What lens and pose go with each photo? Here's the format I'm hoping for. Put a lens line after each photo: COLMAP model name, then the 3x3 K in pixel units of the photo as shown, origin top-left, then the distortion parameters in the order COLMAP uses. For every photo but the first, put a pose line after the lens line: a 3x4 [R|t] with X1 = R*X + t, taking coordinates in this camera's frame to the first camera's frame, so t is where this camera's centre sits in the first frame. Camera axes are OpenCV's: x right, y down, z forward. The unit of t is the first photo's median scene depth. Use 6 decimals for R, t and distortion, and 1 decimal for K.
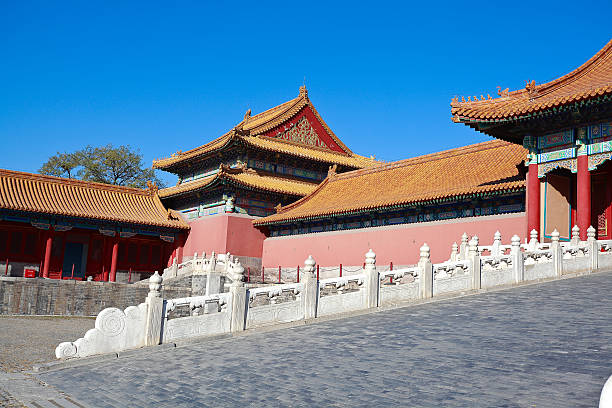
lens RADIAL K [[636.3, 0, 300.2], [0, 636.3, 191.9], [0, 0, 1]] dist [0.034796, 0.000000]
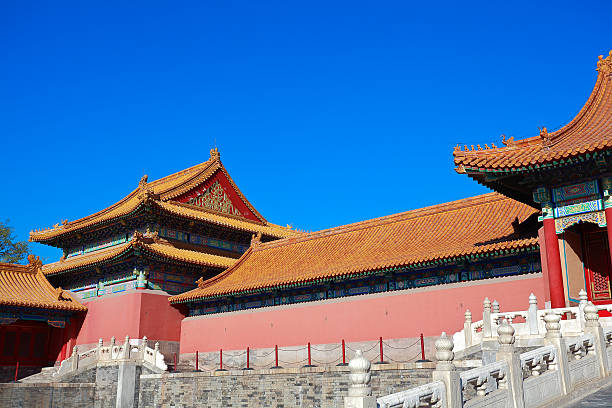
lens RADIAL K [[636.3, 0, 307.4], [0, 636.3, 202.9], [0, 0, 1]] dist [0.034796, 0.000000]
pose [[0.970903, 0.006997, 0.239373, -0.104794], [0.019044, 0.994151, -0.106306, 0.013526], [-0.238716, 0.107771, 0.965091, 0.116721]]
